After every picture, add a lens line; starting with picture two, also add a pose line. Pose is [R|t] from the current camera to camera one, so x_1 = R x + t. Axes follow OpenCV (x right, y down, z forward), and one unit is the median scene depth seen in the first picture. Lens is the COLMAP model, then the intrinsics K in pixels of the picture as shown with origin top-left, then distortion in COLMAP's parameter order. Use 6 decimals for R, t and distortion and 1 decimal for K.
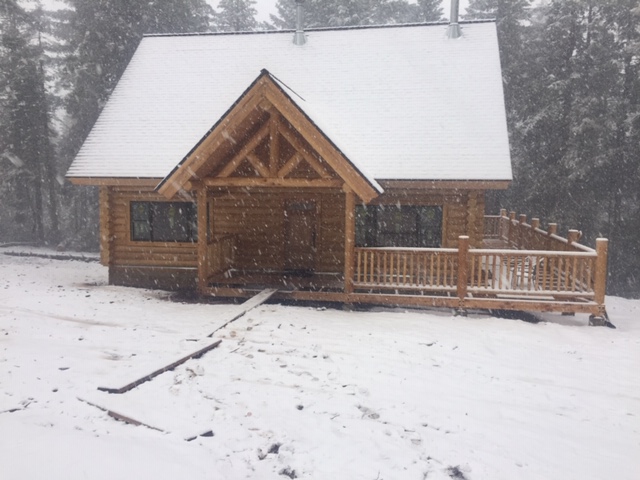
lens RADIAL K [[551.6, 0, 320.0], [0, 551.6, 240.0], [0, 0, 1]] dist [0.087996, -0.129478]
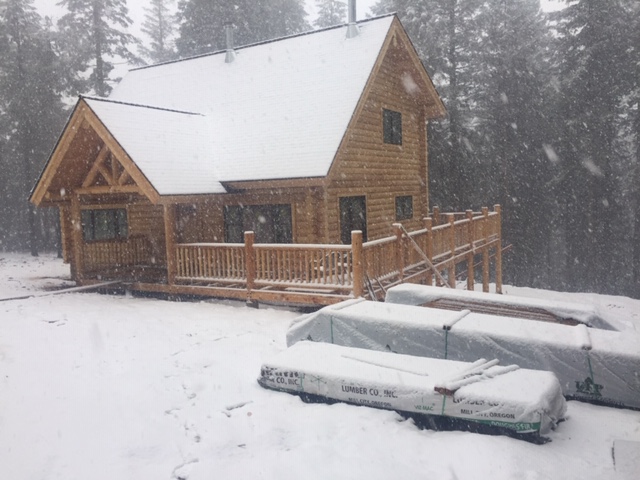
lens RADIAL K [[551.6, 0, 320.0], [0, 551.6, 240.0], [0, 0, 1]] dist [0.087996, -0.129478]
pose [[0.933894, -0.015608, -0.357209, 0.734824], [0.010489, 0.999813, -0.016265, 0.026587], [0.357396, 0.011443, 0.933883, 0.055877]]
